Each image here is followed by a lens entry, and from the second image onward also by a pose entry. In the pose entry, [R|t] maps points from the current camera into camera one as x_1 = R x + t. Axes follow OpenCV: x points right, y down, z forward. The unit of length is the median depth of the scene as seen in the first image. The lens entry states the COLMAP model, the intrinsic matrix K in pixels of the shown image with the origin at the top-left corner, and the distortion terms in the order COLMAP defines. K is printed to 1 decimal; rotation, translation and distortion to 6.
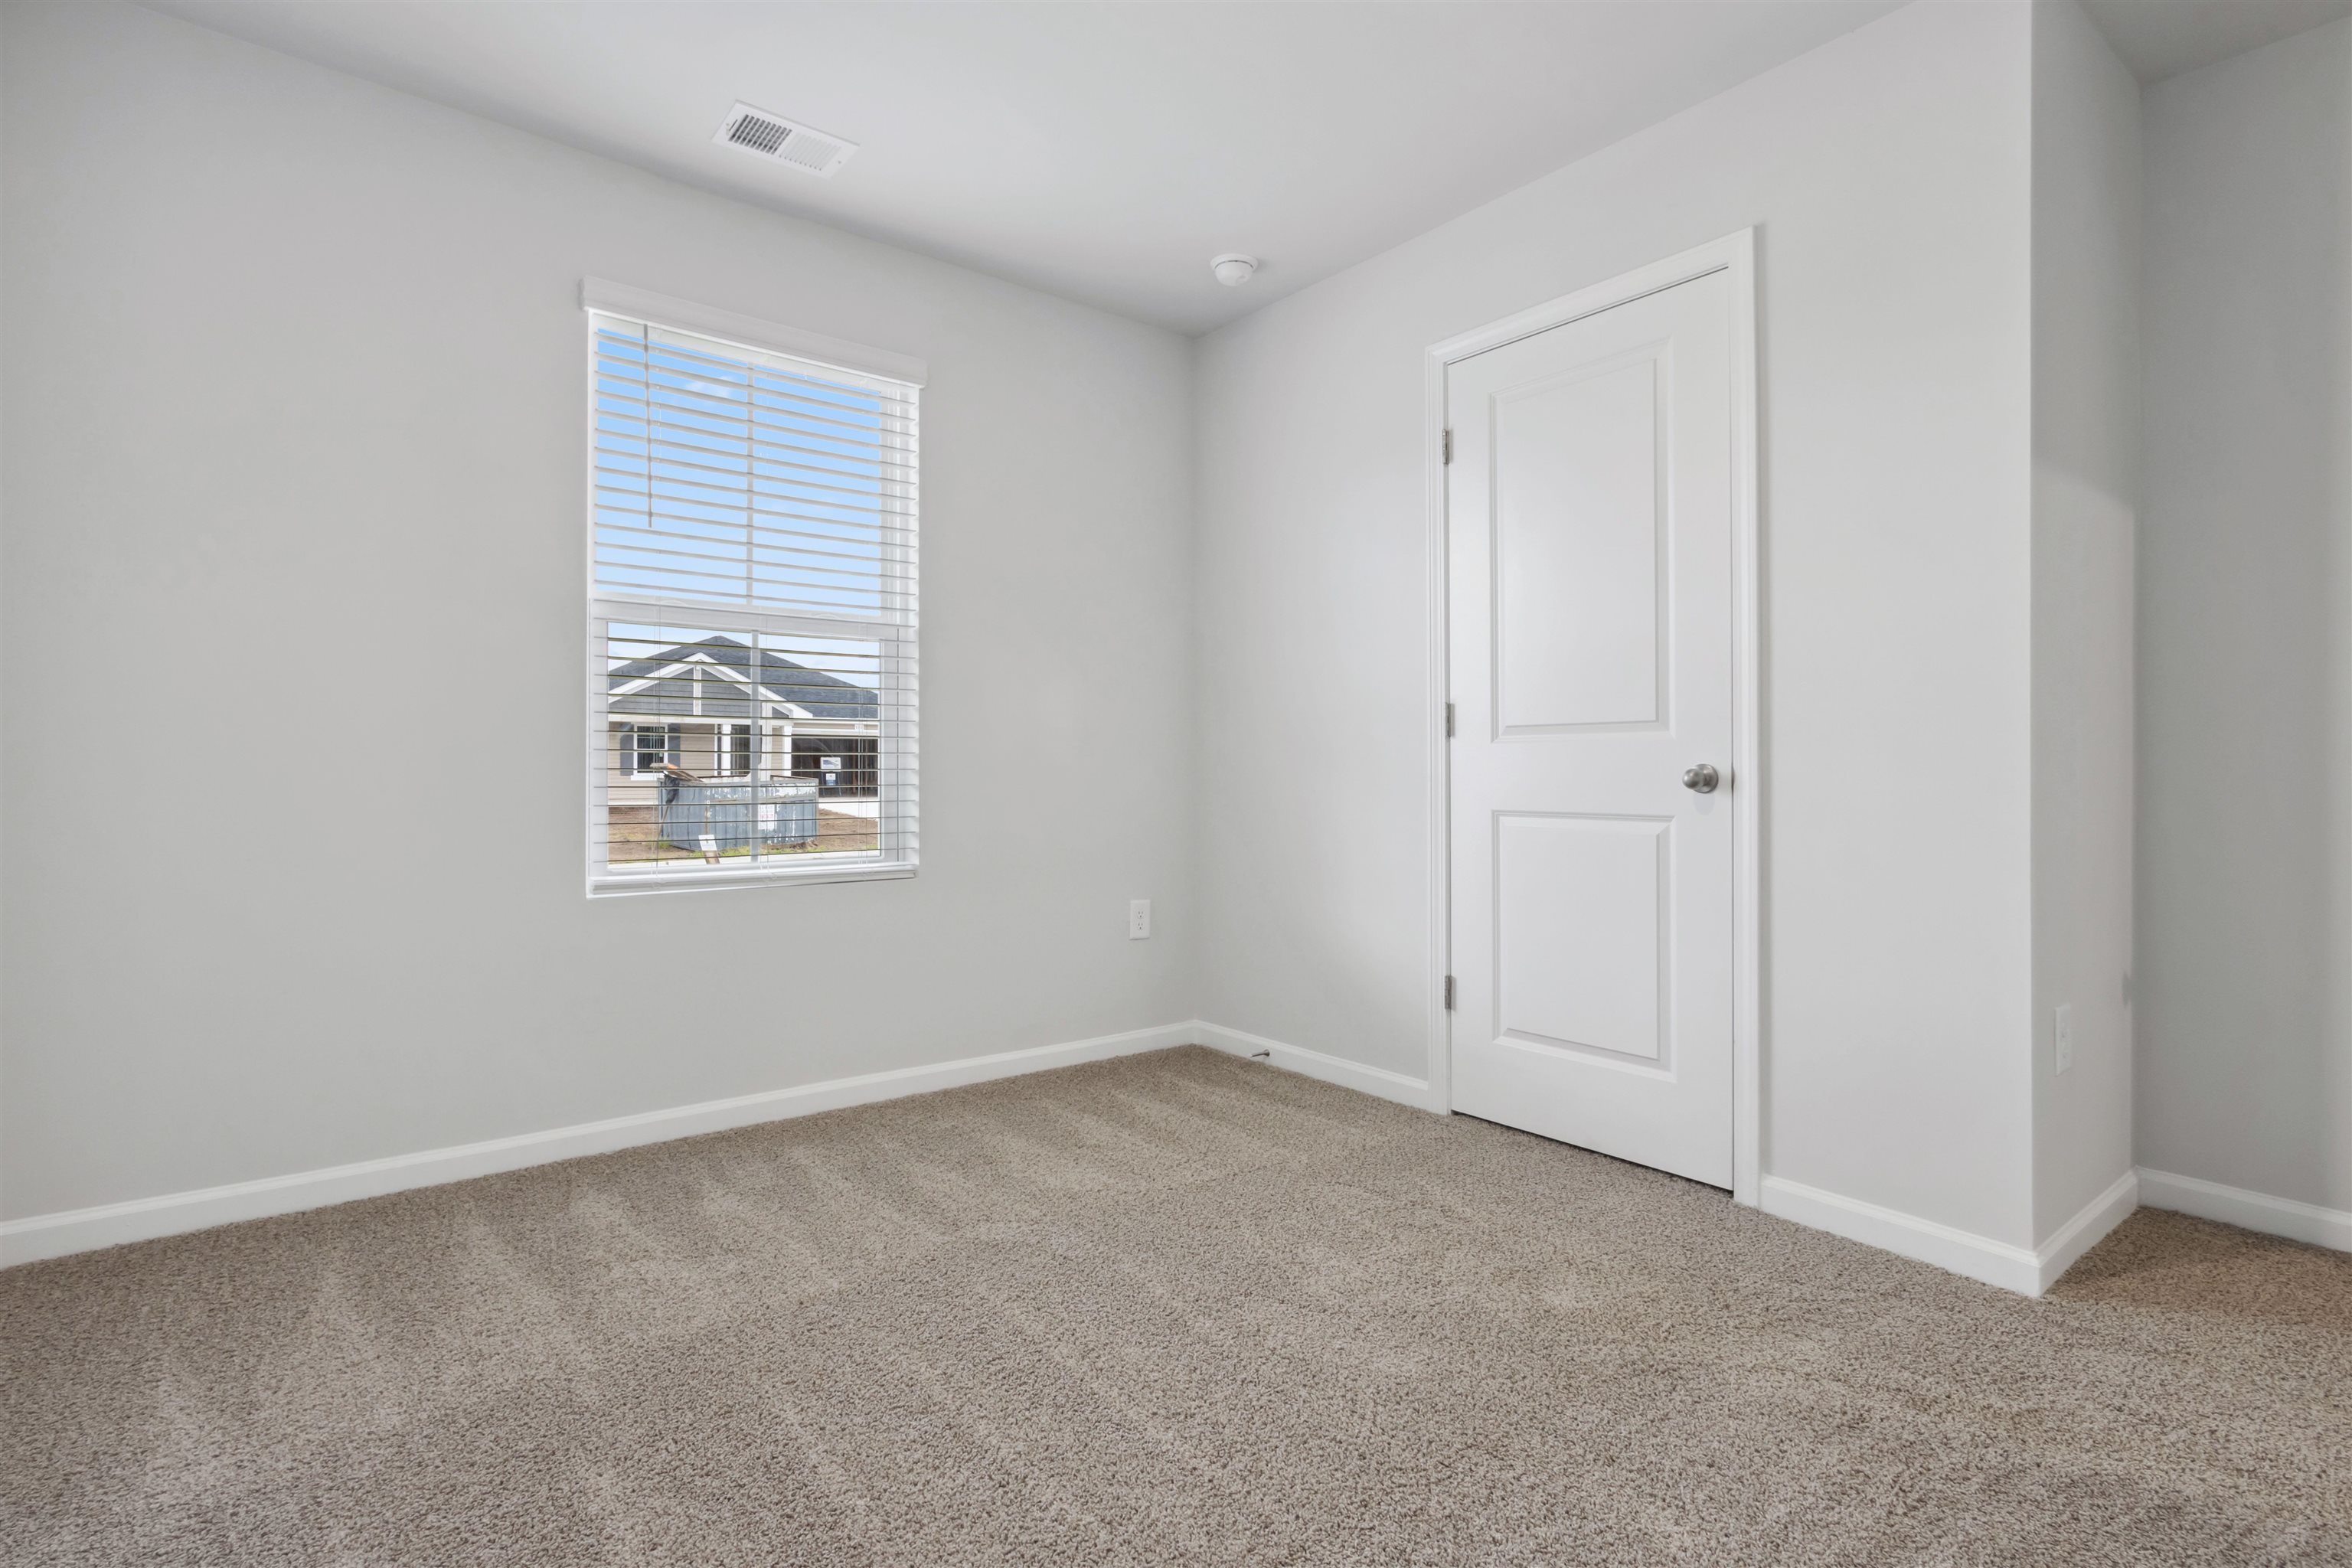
lens RADIAL K [[1088.8, 0, 1174.4], [0, 1088.8, 786.5], [0, 0, 1]] dist [-0.017093, -0.000422]
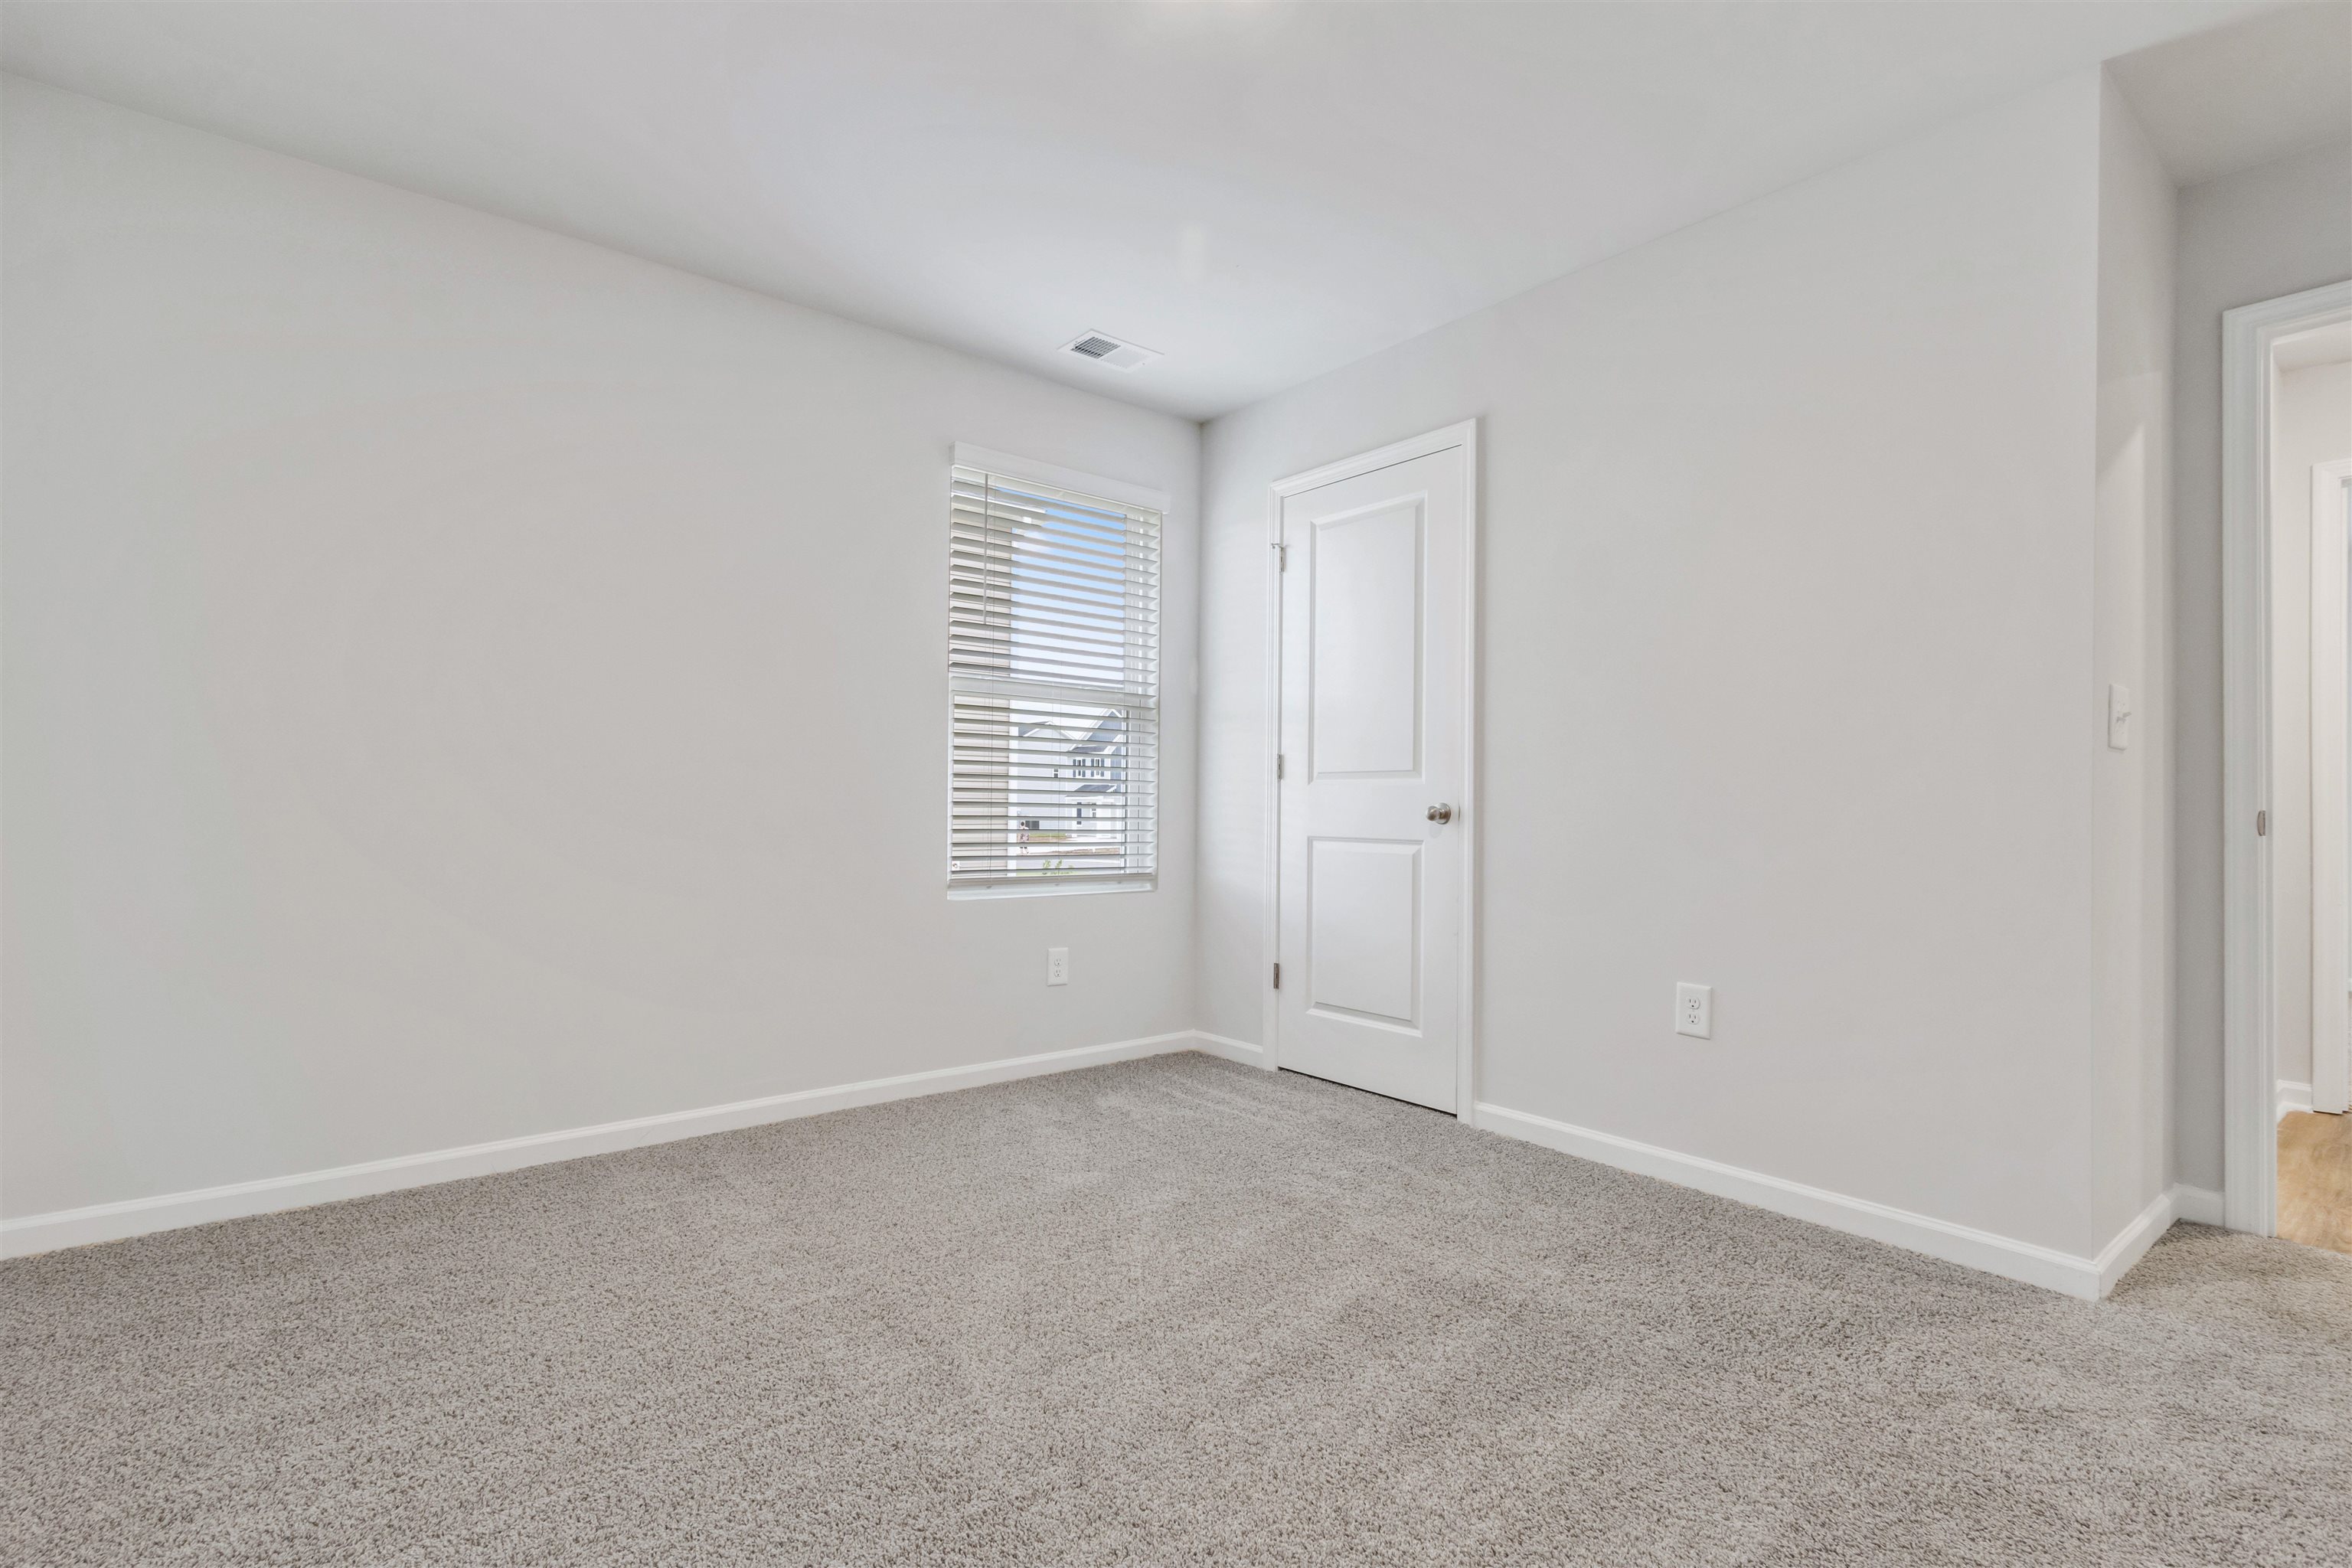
lens RADIAL K [[1088.8, 0, 1178.5], [0, 1088.8, 794.6], [0, 0, 1]] dist [-0.017093, -0.000422]
pose [[0.999617, 0.014804, 0.023364, 0.108377], [-0.014222, 0.999590, -0.024859, 0.006905], [-0.023722, 0.024517, 0.999418, -0.326813]]
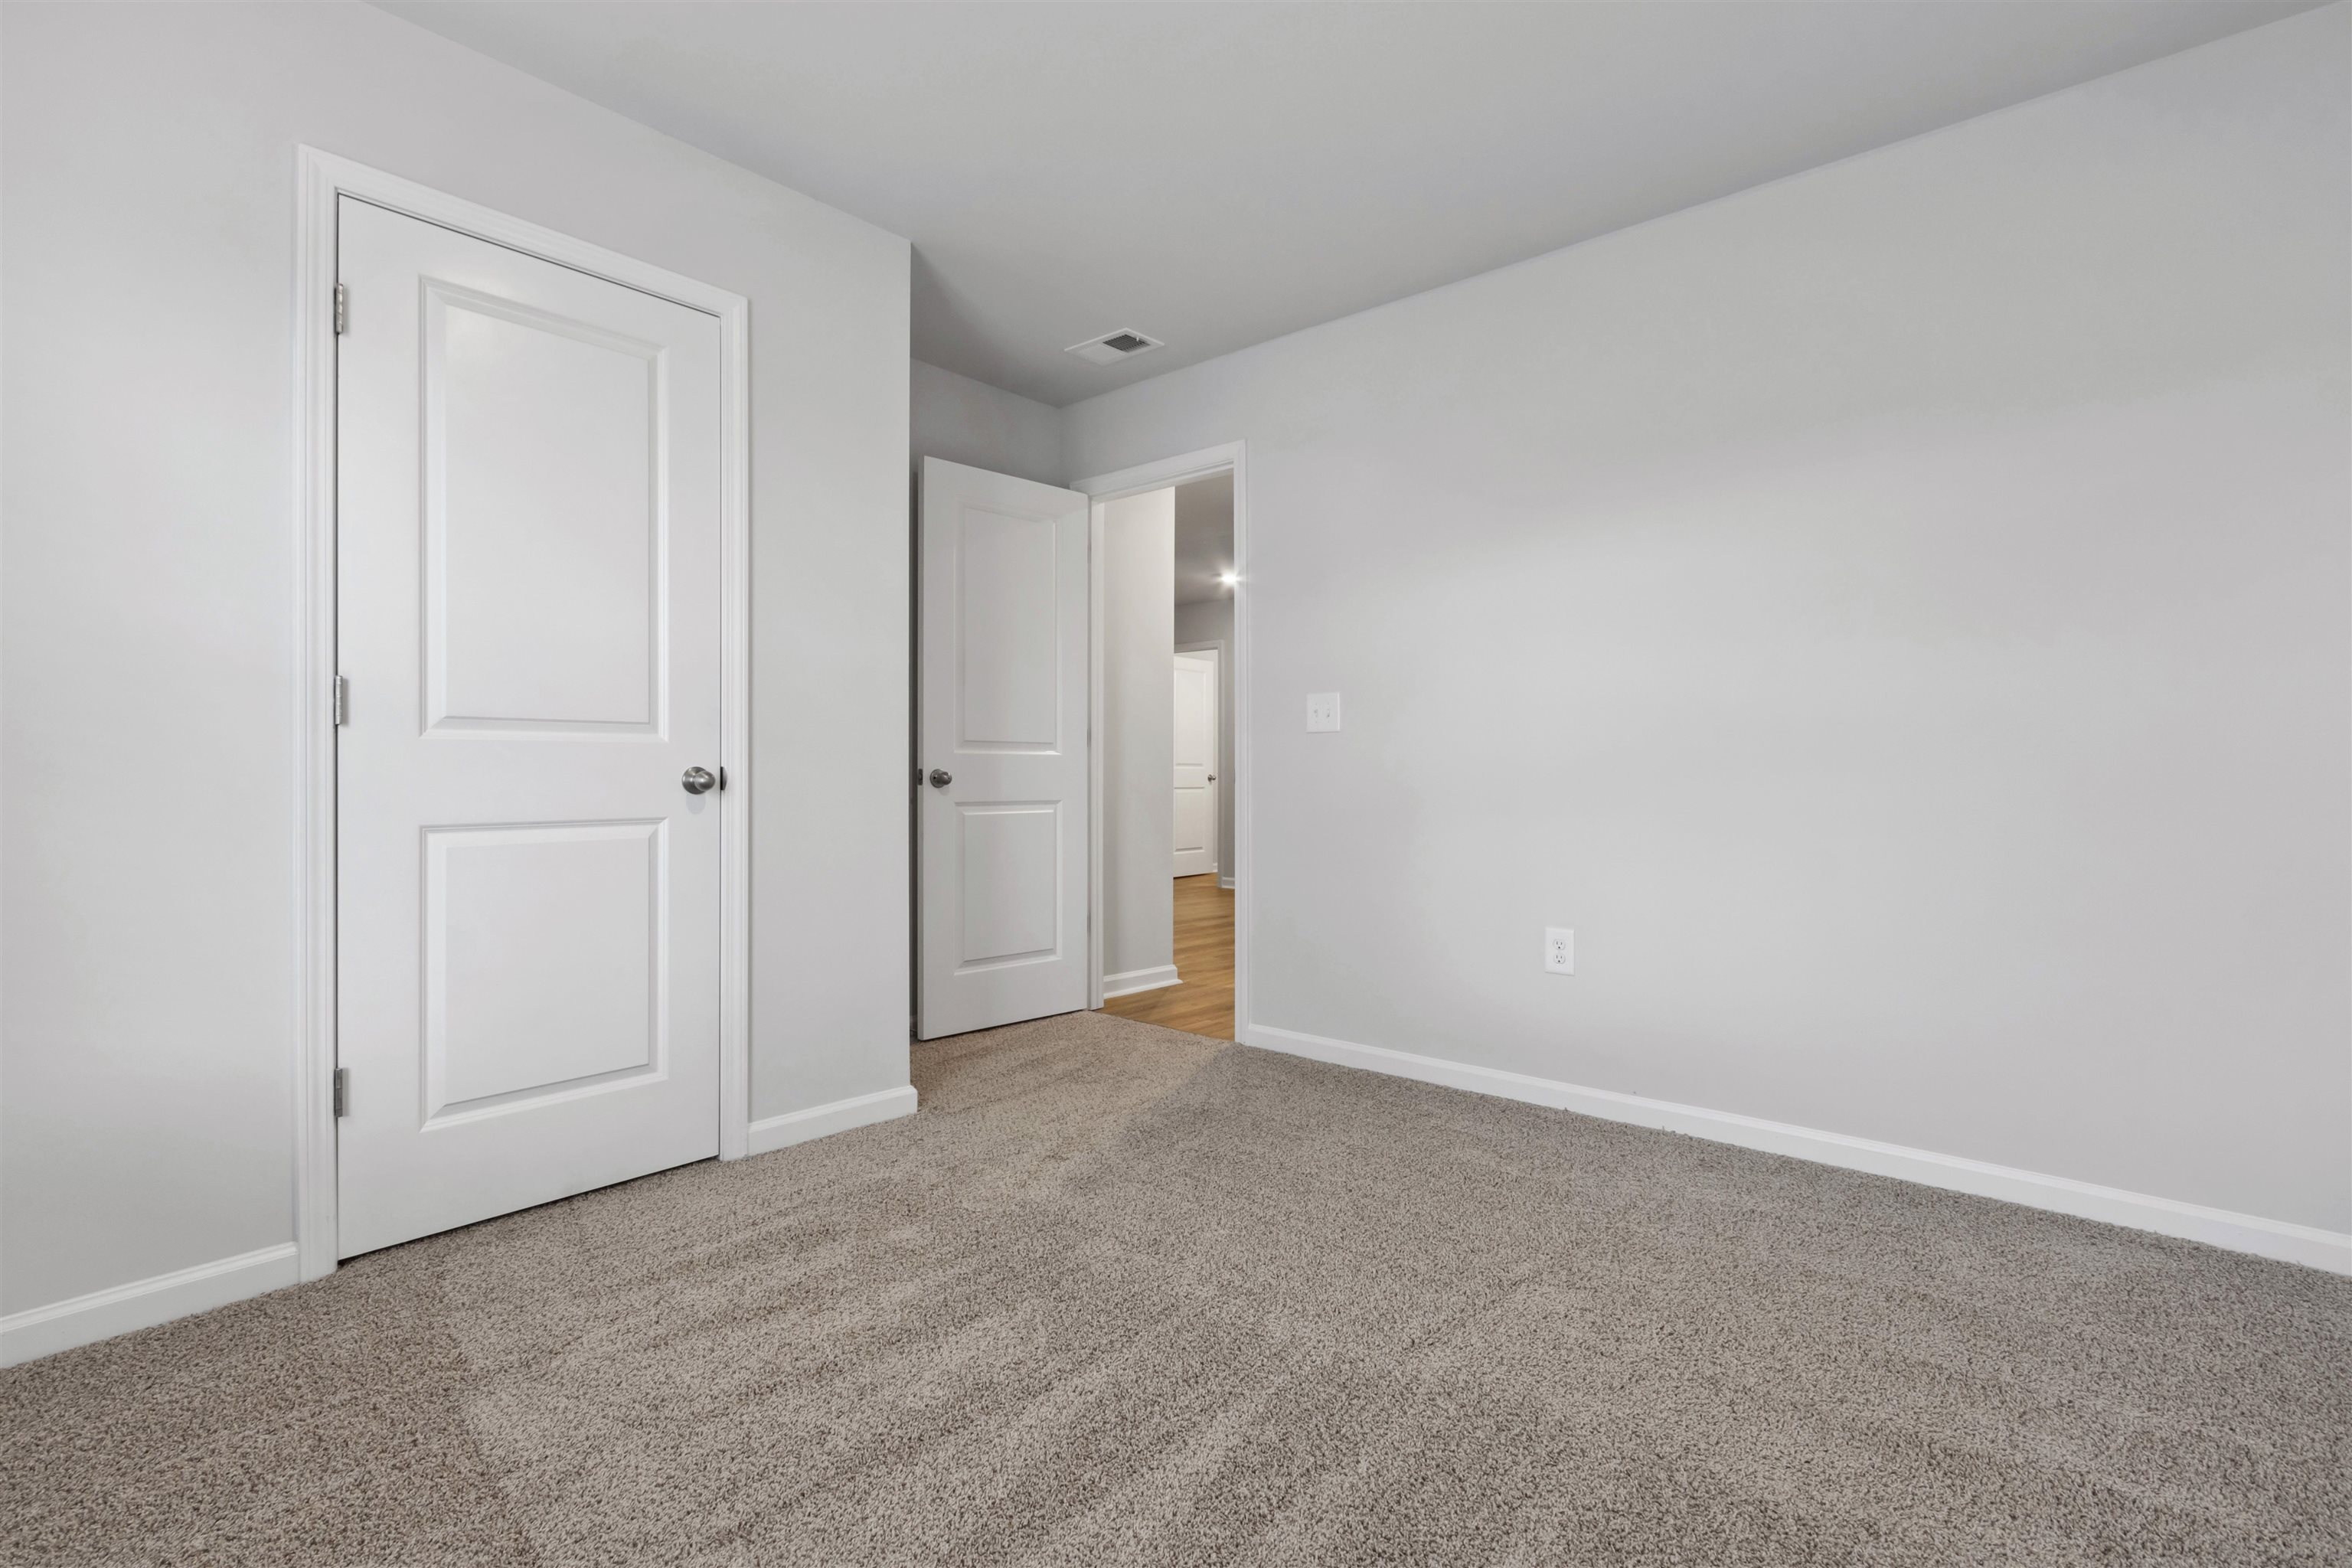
lens RADIAL K [[1088.8, 0, 1148.5], [0, 1088.8, 752.7], [0, 0, 1]] dist [-0.017093, -0.000422]
pose [[-0.186369, 0.008442, 0.982444, -0.564444], [0.005999, 0.999954, -0.007454, -0.021191], [-0.982461, 0.004505, -0.186411, 0.670151]]
